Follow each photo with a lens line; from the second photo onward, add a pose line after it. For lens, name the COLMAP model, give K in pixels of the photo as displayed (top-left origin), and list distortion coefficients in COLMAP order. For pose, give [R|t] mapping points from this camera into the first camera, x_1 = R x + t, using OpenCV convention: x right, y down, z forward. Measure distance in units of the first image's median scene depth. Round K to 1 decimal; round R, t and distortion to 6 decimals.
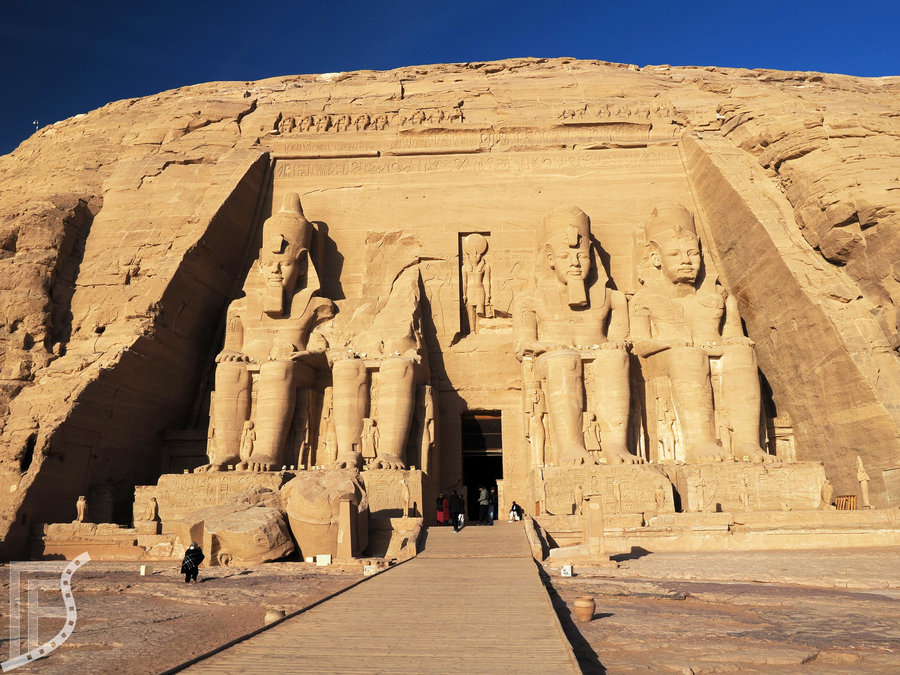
lens RADIAL K [[781.9, 0, 450.0], [0, 781.9, 337.5], [0, 0, 1]] dist [0.004285, 0.001019]
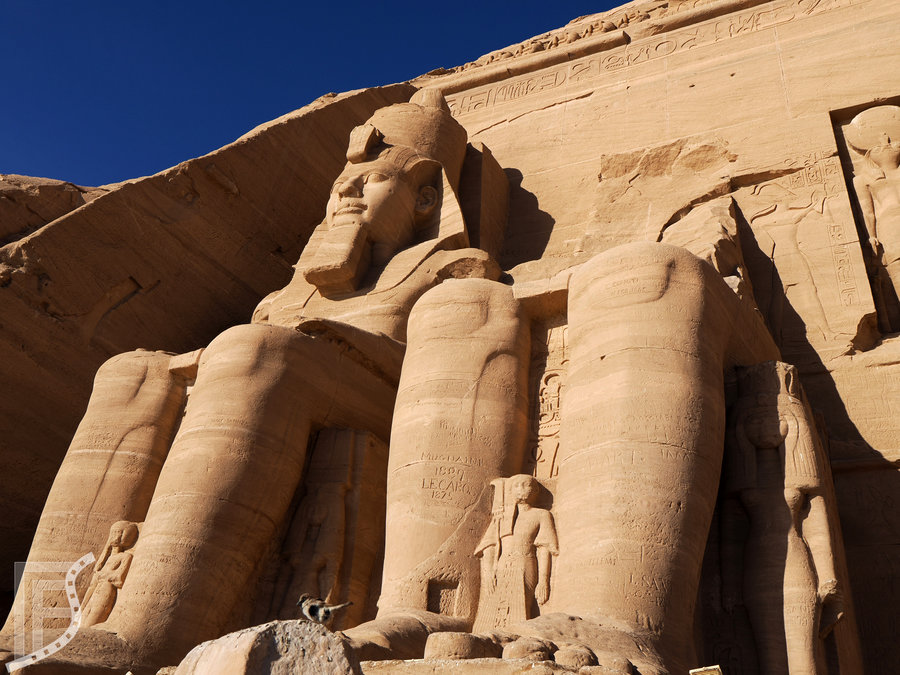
lens RADIAL K [[876.6, 0, 450.0], [0, 876.6, 337.5], [0, 0, 1]] dist [0.003268, -0.000580]
pose [[0.921832, -0.121686, -0.367992, -0.018779], [0.004701, 0.952878, -0.303317, 0.120243], [0.387561, 0.277878, 0.878966, 0.636845]]
